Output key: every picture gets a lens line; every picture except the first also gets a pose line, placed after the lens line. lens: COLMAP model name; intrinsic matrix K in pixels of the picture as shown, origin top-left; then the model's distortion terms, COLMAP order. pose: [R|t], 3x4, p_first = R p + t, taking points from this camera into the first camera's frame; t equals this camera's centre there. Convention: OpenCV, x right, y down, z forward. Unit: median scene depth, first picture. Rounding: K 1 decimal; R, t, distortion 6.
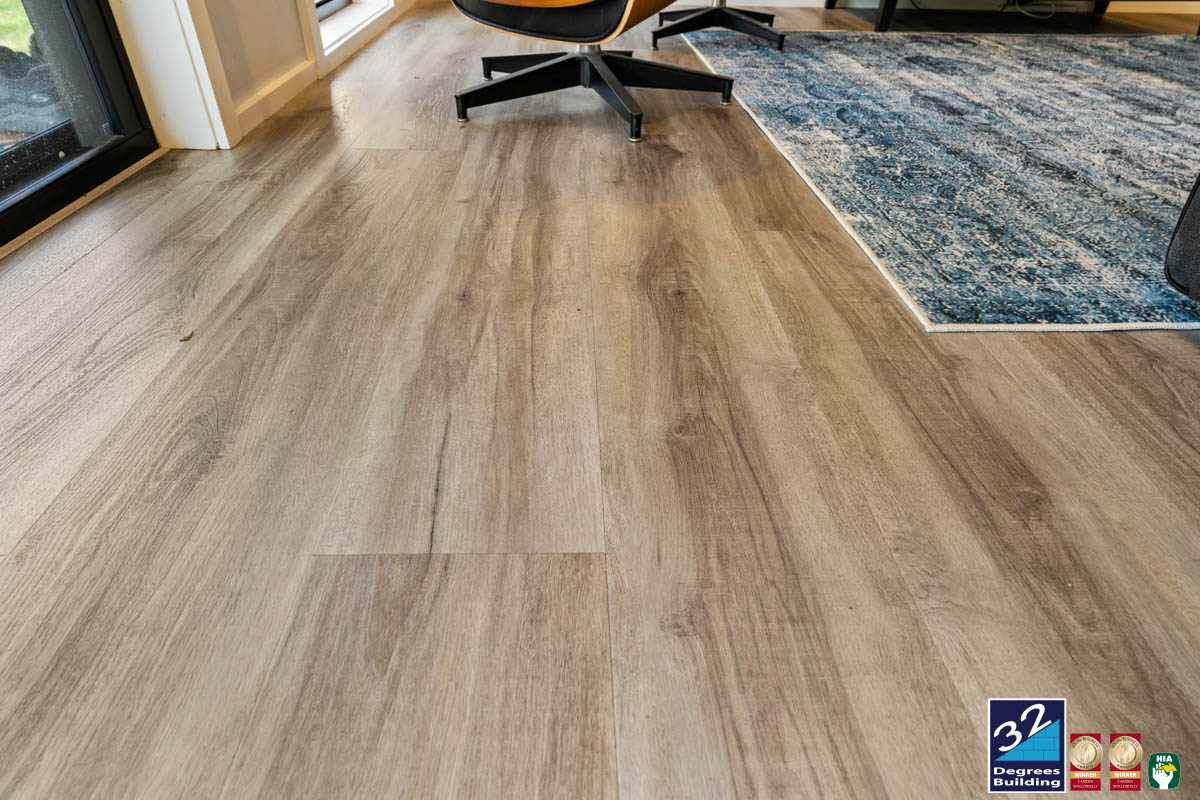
lens RADIAL K [[693.7, 0, 600.0], [0, 693.7, 400.0], [0, 0, 1]] dist [-0.002613, -0.000407]
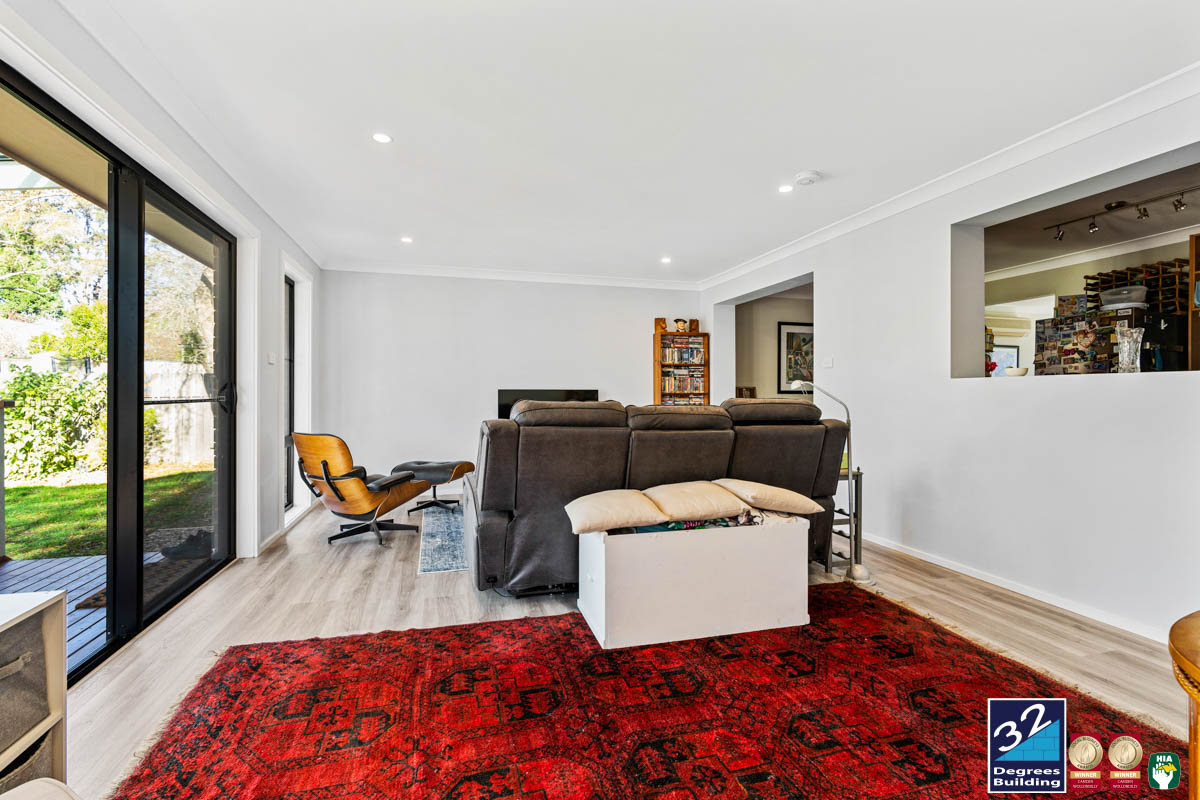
lens RADIAL K [[557.0, 0, 592.2], [0, 557.0, 394.2], [0, 0, 1]] dist [0.001526, 0.000608]
pose [[0.974345, -0.021944, 0.223989, 0.517032], [0.151076, 0.801455, -0.578659, 0.876567], [-0.166819, 0.597653, 0.784208, -2.013581]]
